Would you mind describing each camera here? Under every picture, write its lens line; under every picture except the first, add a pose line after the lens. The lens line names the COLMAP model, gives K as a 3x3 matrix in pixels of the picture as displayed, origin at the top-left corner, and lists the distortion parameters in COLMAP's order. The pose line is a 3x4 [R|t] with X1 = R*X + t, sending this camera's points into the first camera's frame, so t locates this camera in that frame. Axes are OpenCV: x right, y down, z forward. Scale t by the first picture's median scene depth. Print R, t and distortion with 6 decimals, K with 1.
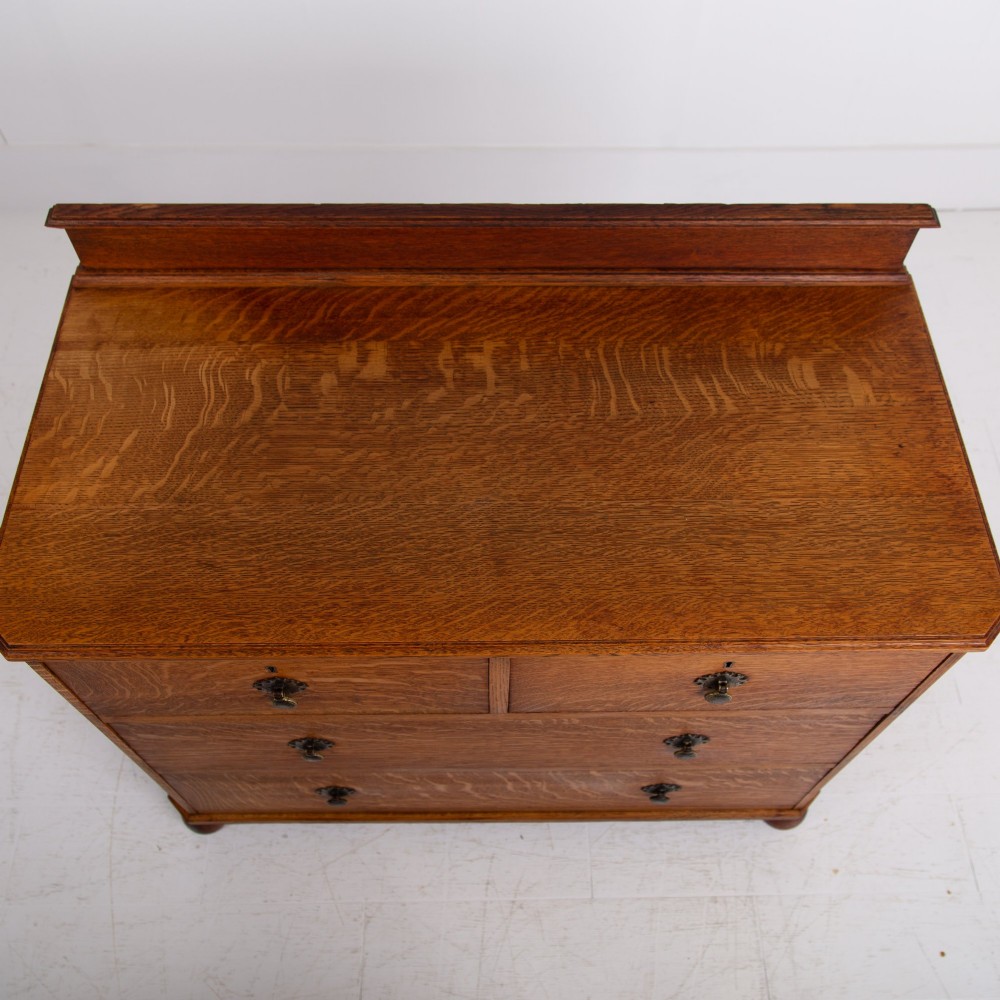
lens RADIAL K [[967.5, 0, 500.0], [0, 967.5, 500.0], [0, 0, 1]] dist [0.002828, 0.000120]
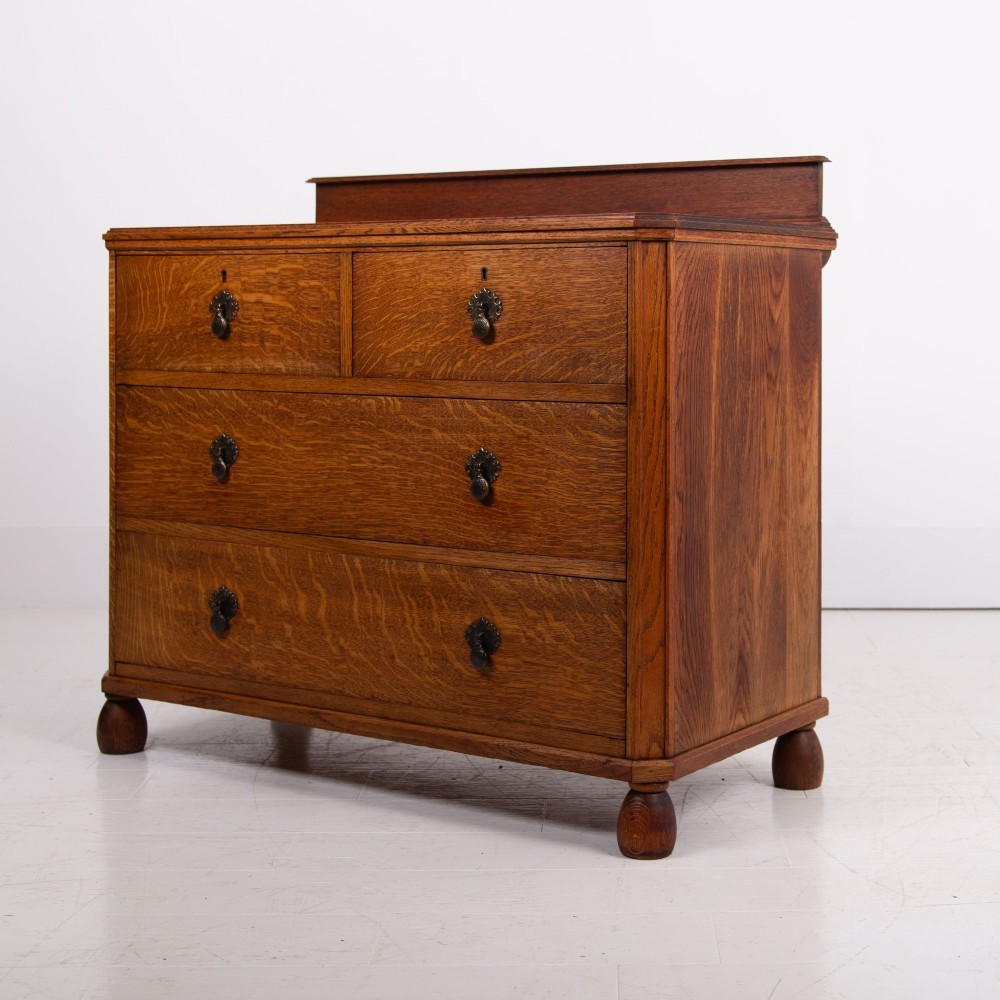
lens RADIAL K [[1932.4, 0, 539.4], [0, 1932.4, 405.1], [0, 0, 1]] dist [-0.014872, 0.094712]
pose [[0.810424, 0.028460, -0.585152, 1.303176], [-0.502119, 0.548305, -0.668758, 1.407031], [0.301809, 0.835794, 0.458650, 0.006853]]
